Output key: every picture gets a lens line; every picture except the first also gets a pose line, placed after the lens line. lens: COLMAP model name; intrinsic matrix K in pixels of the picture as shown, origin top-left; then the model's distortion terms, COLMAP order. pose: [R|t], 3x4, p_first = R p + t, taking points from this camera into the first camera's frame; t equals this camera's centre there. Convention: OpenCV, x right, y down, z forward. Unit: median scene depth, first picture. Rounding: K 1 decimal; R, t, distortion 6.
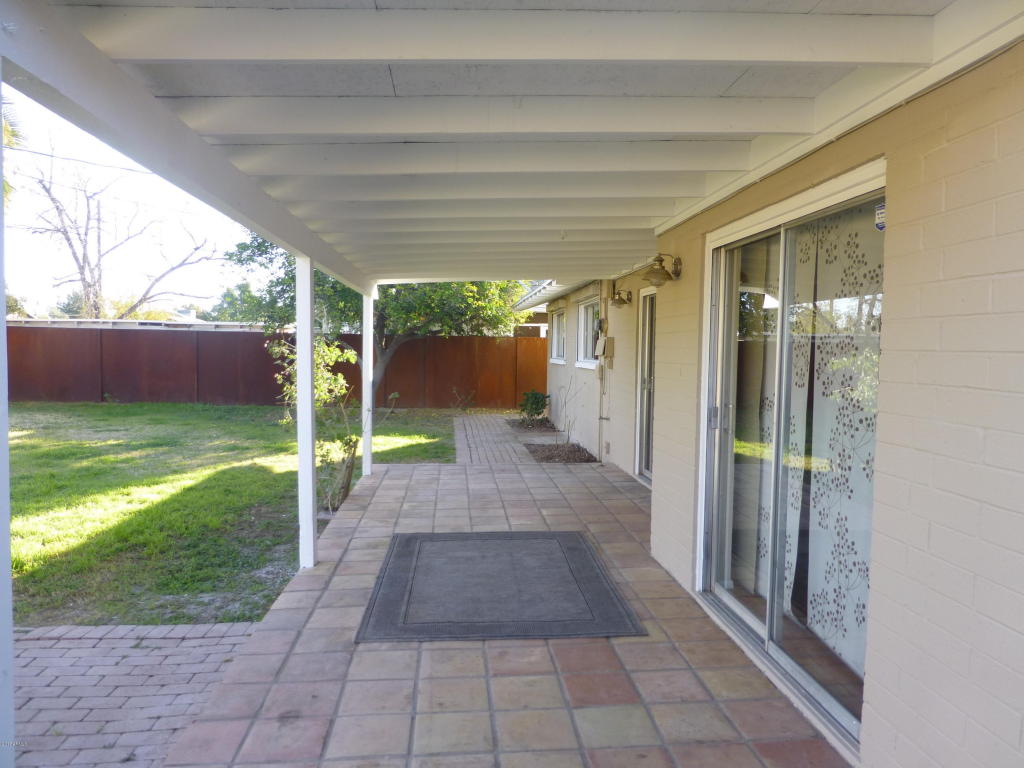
lens RADIAL K [[747.0, 0, 516.0], [0, 747.0, 384.5], [0, 0, 1]] dist [-0.001897, -0.002189]
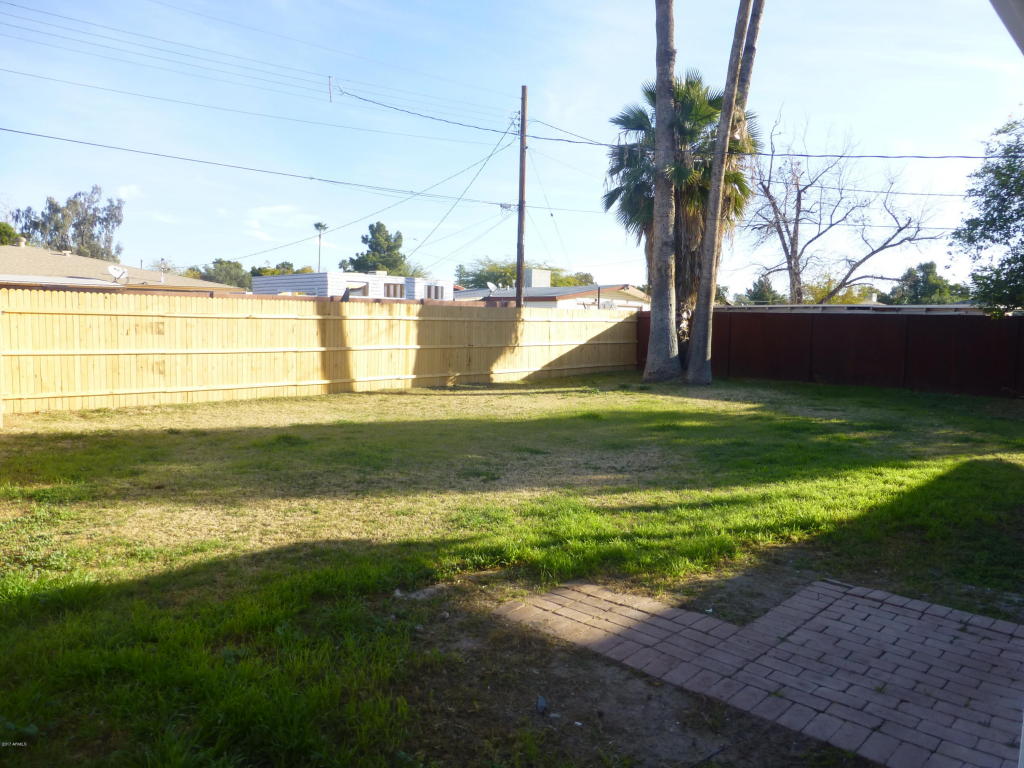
lens RADIAL K [[747.0, 0, 516.0], [0, 747.0, 384.5], [0, 0, 1]] dist [-0.001897, -0.002189]
pose [[0.687864, 0.058825, -0.723452, -0.095653], [-0.042590, 0.998264, 0.040676, 0.001971], [0.724589, 0.002832, 0.689175, -0.059629]]
